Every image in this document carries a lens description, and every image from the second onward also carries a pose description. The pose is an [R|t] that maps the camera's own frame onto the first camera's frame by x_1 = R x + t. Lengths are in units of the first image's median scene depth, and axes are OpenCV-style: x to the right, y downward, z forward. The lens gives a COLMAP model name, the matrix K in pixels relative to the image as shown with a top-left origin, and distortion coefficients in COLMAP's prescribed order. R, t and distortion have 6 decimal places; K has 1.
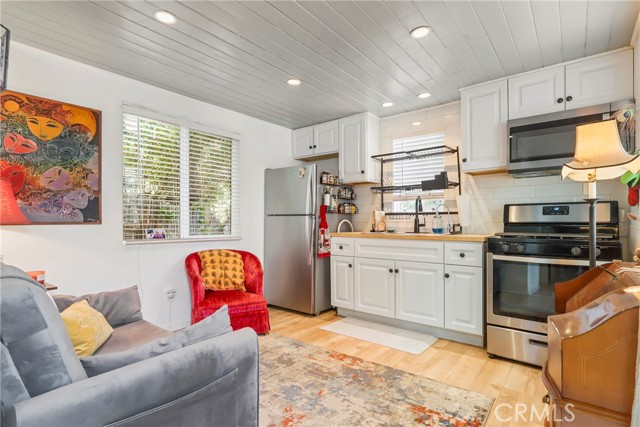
lens RADIAL K [[322.3, 0, 321.3], [0, 322.3, 220.6], [0, 0, 1]] dist [-0.000152, 0.000352]
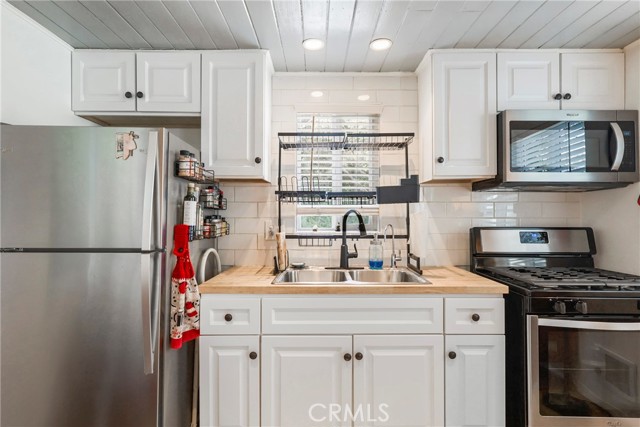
lens RADIAL K [[317.4, 0, 320.0], [0, 317.4, 213.5], [0, 0, 1]] dist [0.000041, 0.000001]
pose [[0.777254, 0.006703, 0.629151, -0.129930], [-0.003239, 0.999973, -0.006652, -0.065997], [-0.629179, 0.003132, 0.777254, 0.580731]]
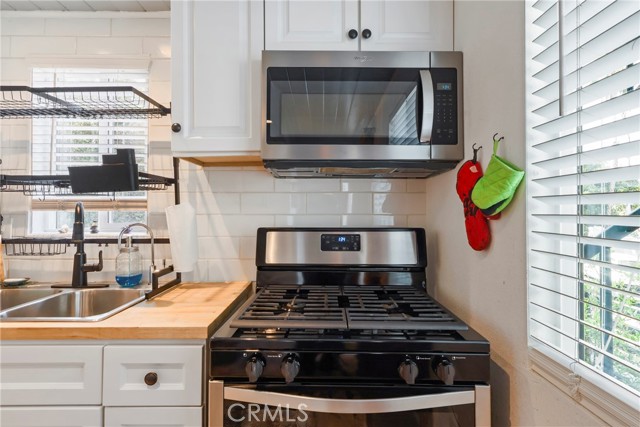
lens RADIAL K [[318.4, 0, 321.8], [0, 318.4, 211.1], [0, 0, 1]] dist [-0.001348, 0.000211]
pose [[0.770433, 0.003910, 0.637509, 0.286073], [-0.002330, 0.999992, -0.003317, -0.065800], [-0.637517, 0.001070, 0.770436, 0.482306]]
